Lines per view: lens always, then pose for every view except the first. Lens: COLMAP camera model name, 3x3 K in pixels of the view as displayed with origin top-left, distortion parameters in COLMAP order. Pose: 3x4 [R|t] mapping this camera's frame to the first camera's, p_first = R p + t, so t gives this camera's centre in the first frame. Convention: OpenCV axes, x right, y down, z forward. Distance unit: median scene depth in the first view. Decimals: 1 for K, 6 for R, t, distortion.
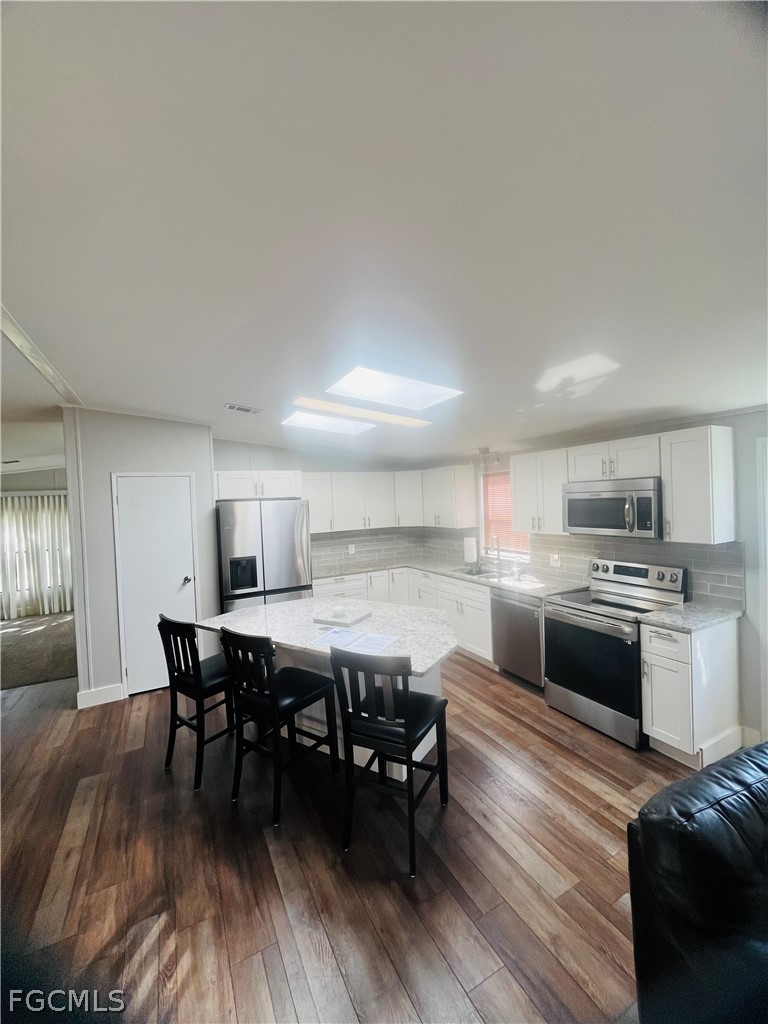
lens RADIAL K [[413.6, 0, 387.5], [0, 413.6, 511.2], [0, 0, 1]] dist [0.001454, -0.000484]
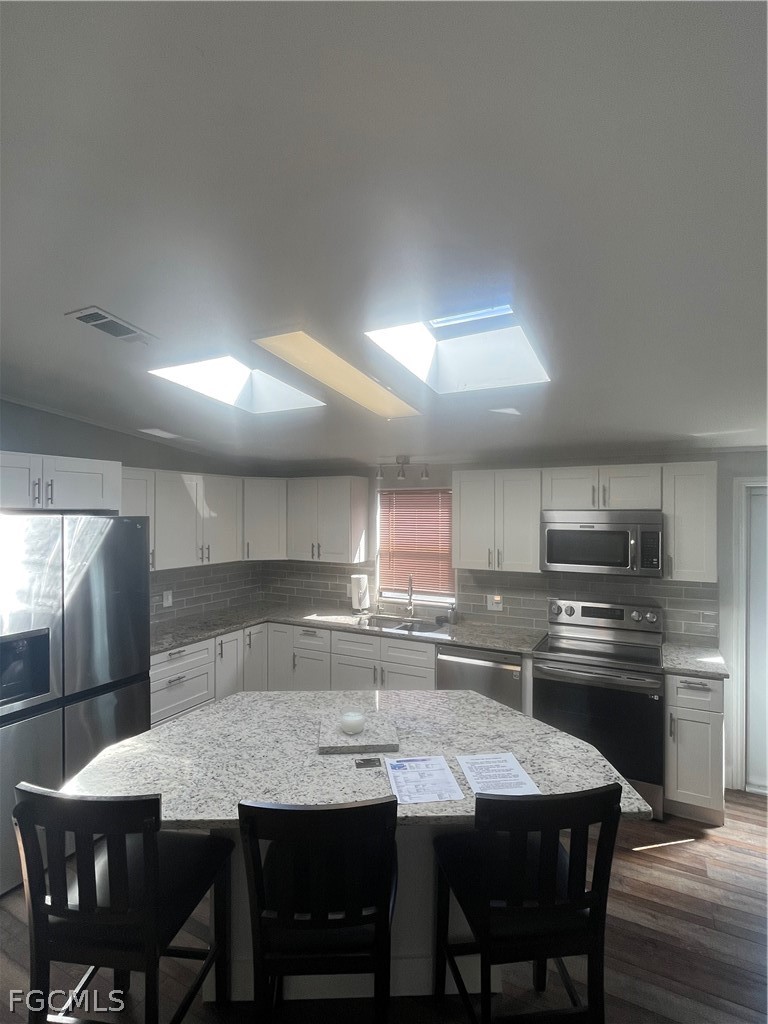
lens RADIAL K [[508.3, 0, 386.3], [0, 508.3, 512.7], [0, 0, 1]] dist [-0.003625, 0.001238]
pose [[0.826690, 0.043355, 0.560984, -0.456974], [-0.020985, 0.998709, -0.046260, -0.011115], [-0.562266, 0.026471, 0.826533, 0.380892]]
